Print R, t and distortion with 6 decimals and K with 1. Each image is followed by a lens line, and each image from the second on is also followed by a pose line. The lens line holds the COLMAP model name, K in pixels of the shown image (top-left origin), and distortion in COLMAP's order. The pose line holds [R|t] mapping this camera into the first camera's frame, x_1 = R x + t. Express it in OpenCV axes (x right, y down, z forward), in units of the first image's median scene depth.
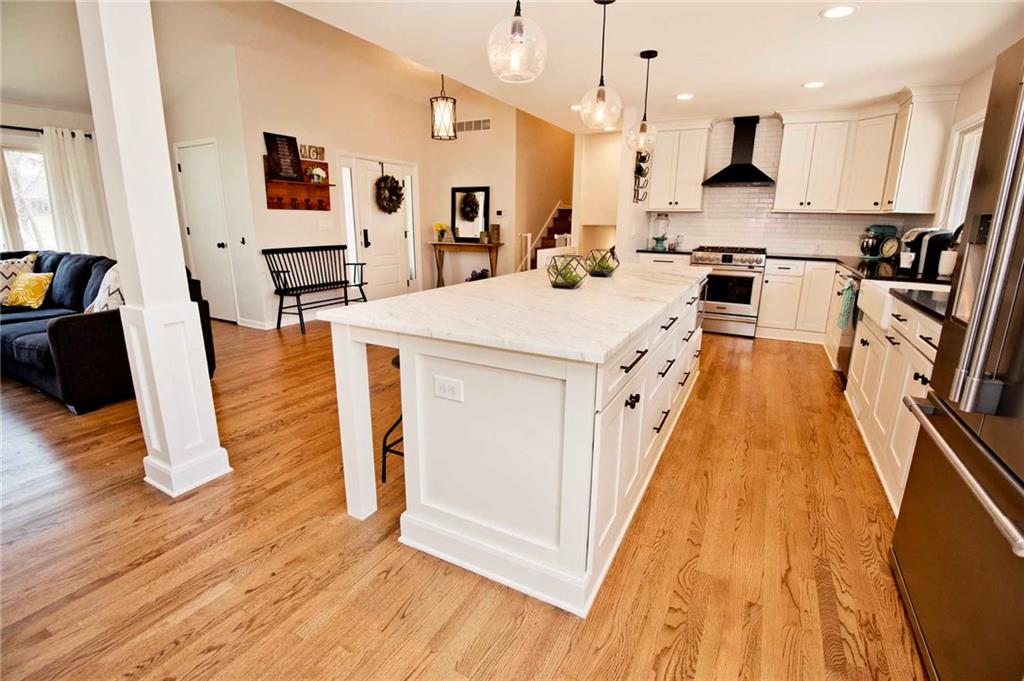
lens RADIAL K [[471.8, 0, 518.6], [0, 471.8, 338.5], [0, 0, 1]] dist [-0.031114, -0.003370]
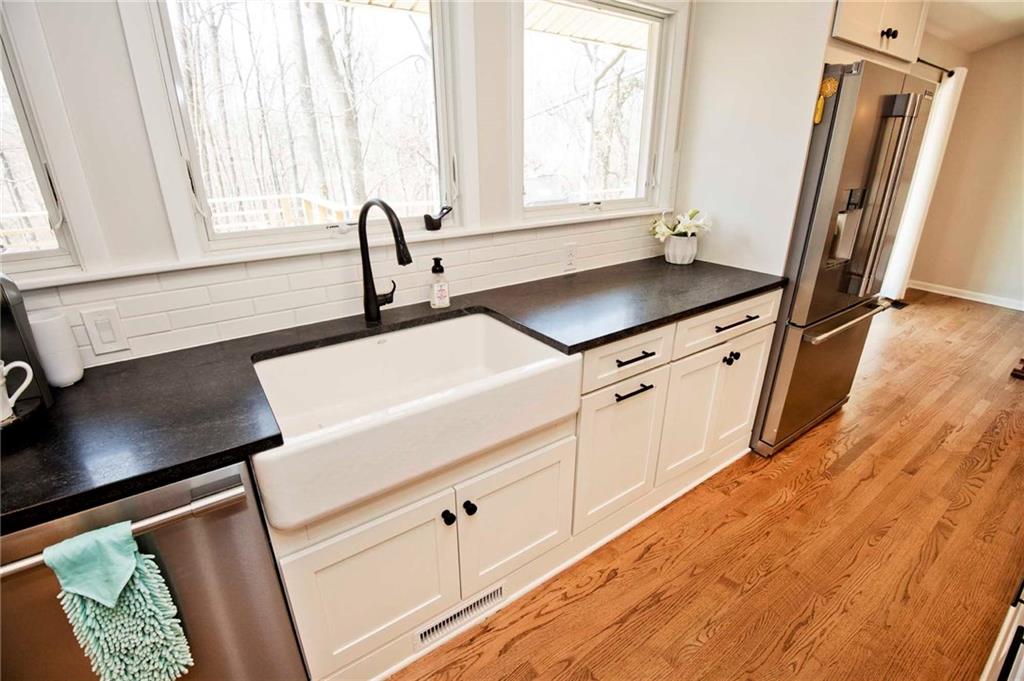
lens RADIAL K [[471.8, 0, 515.8], [0, 471.8, 342.3], [0, 0, 1]] dist [-0.031114, -0.003370]
pose [[-0.888831, -0.176204, 0.423002, 0.322239], [0.109928, 0.814165, 0.570132, -0.212710], [-0.444853, 0.553251, -0.704286, 0.706042]]
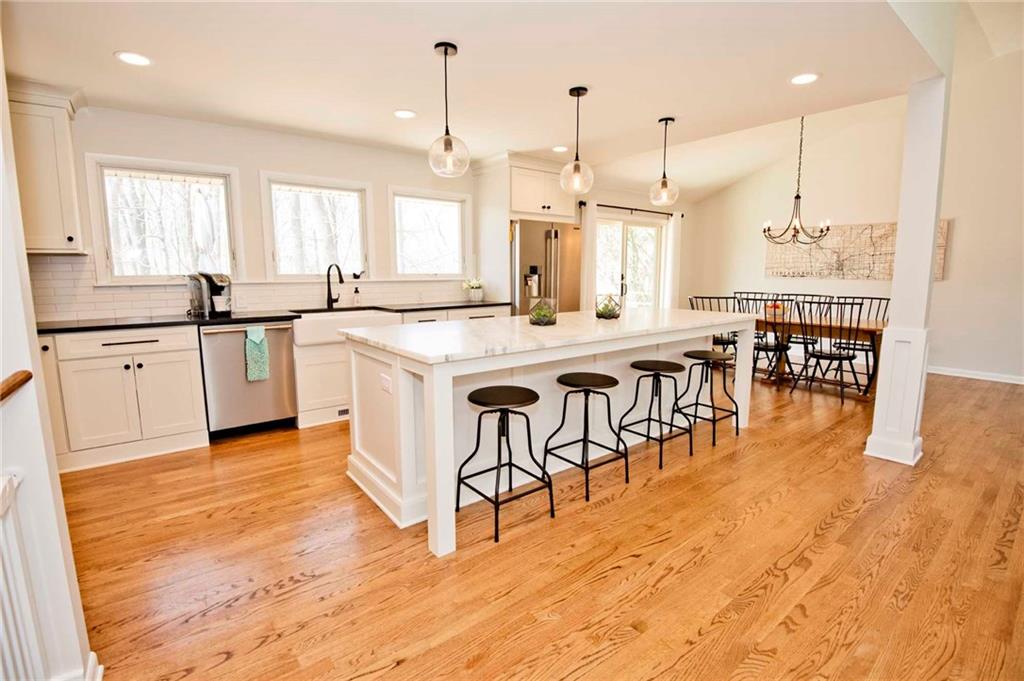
lens RADIAL K [[471.8, 0, 510.6], [0, 471.8, 337.2], [0, 0, 1]] dist [-0.031114, -0.003370]
pose [[-0.909401, -0.064762, 0.410846, -0.097158], [0.094366, 0.929916, 0.355460, -0.276016], [-0.405073, 0.362026, -0.839555, 1.109826]]
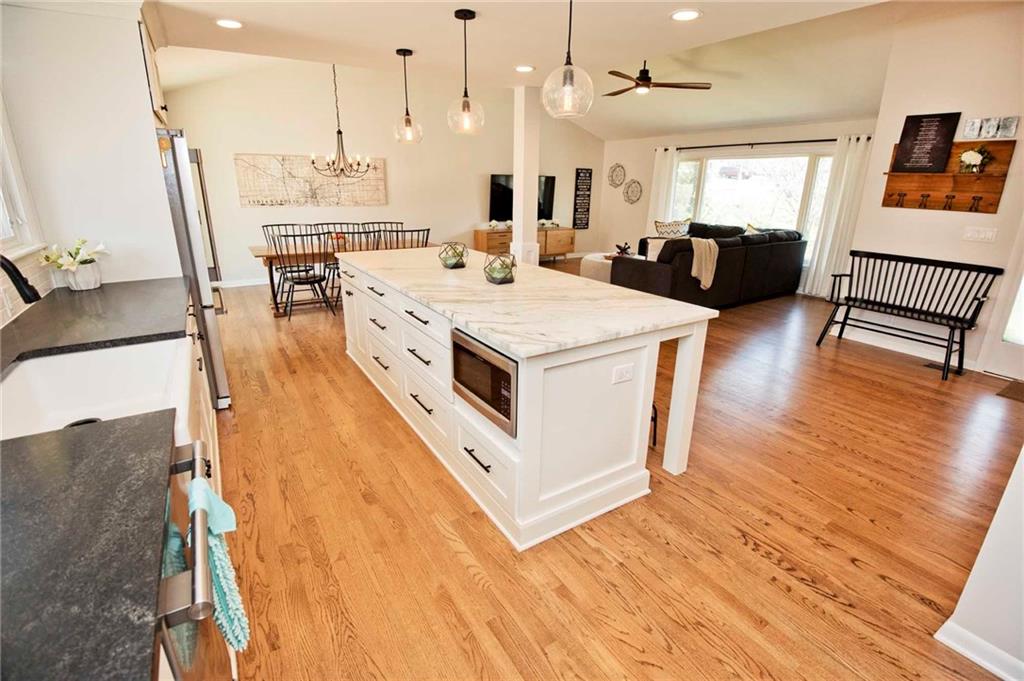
lens RADIAL K [[471.8, 0, 512.6], [0, 471.8, 339.2], [0, 0, 1]] dist [-0.031114, -0.003370]
pose [[-0.500882, 0.250221, -0.828557, 0.576455], [-0.229127, 0.884811, 0.405722, -0.249067], [0.834637, 0.393064, -0.385853, 0.852834]]
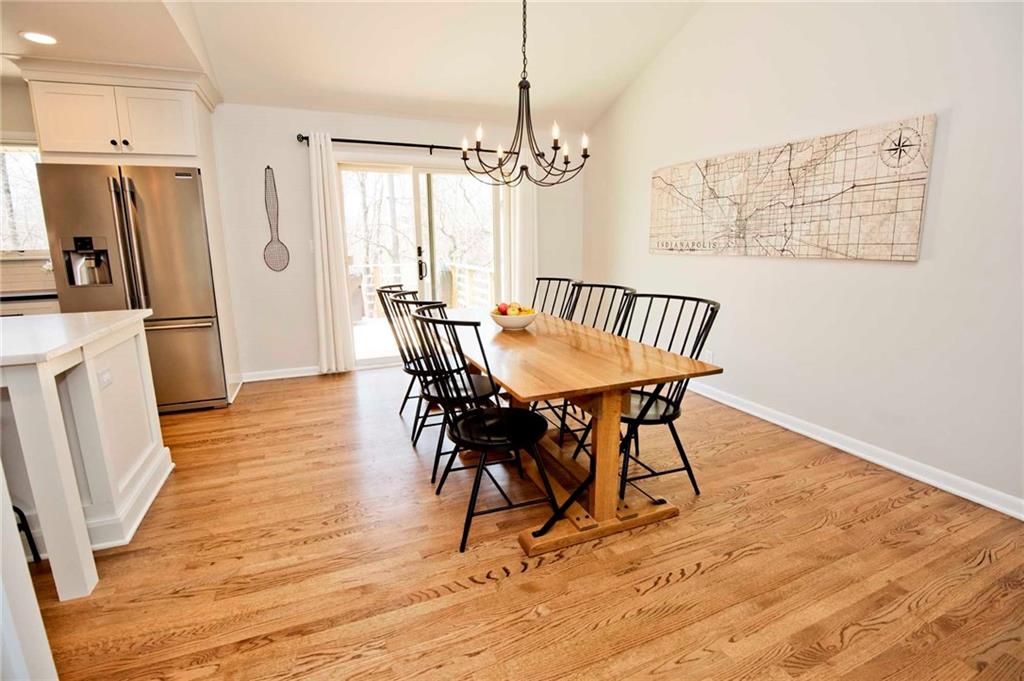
lens RADIAL K [[471.8, 0, 508.3], [0, 471.8, 338.8], [0, 0, 1]] dist [-0.031114, -0.003370]
pose [[-0.770045, -0.133078, 0.623955, -0.542321], [0.150451, 0.912542, 0.380305, -0.090762], [-0.619996, 0.386727, -0.682677, 0.359924]]
